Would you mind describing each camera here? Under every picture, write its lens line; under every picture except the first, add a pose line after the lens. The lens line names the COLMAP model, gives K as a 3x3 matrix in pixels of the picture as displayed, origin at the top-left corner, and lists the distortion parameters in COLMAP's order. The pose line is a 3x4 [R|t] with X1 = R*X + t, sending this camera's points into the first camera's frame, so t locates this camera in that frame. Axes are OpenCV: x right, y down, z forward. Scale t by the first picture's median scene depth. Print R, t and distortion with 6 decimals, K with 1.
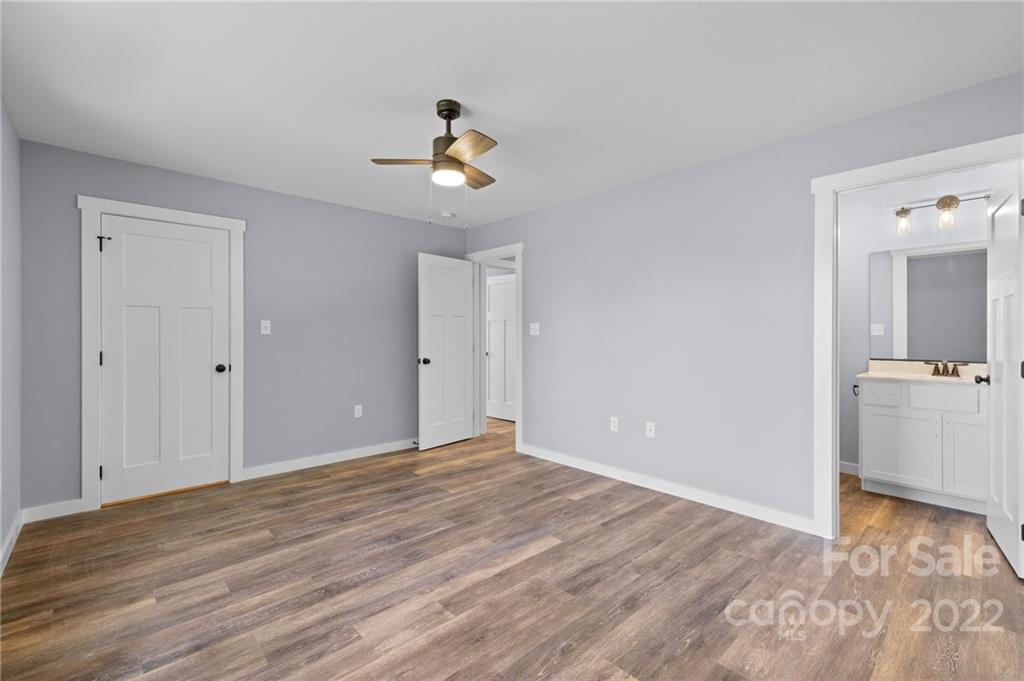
lens RADIAL K [[437.0, 0, 512.0], [0, 437.0, 340.5], [0, 0, 1]] dist [-0.000326, -0.000063]
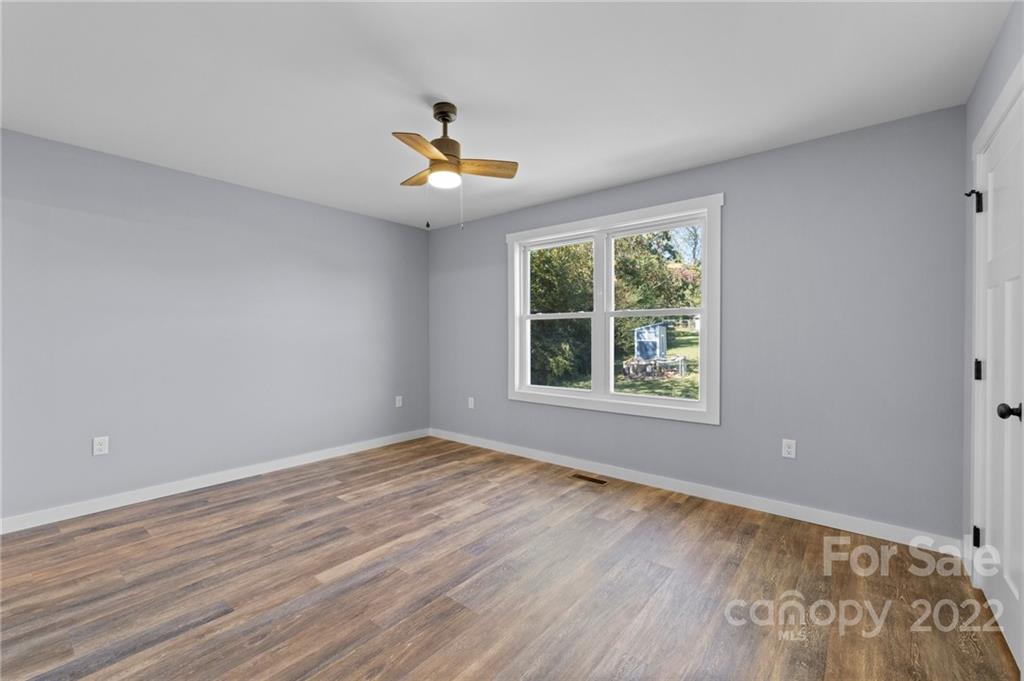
lens RADIAL K [[437.0, 0, 512.0], [0, 437.0, 340.5], [0, 0, 1]] dist [-0.000326, -0.000063]
pose [[-0.991121, 0.000601, -0.132963, -0.176354], [-0.002823, 0.999669, 0.025557, -0.028366], [0.132935, 0.025706, -0.990791, 2.162331]]
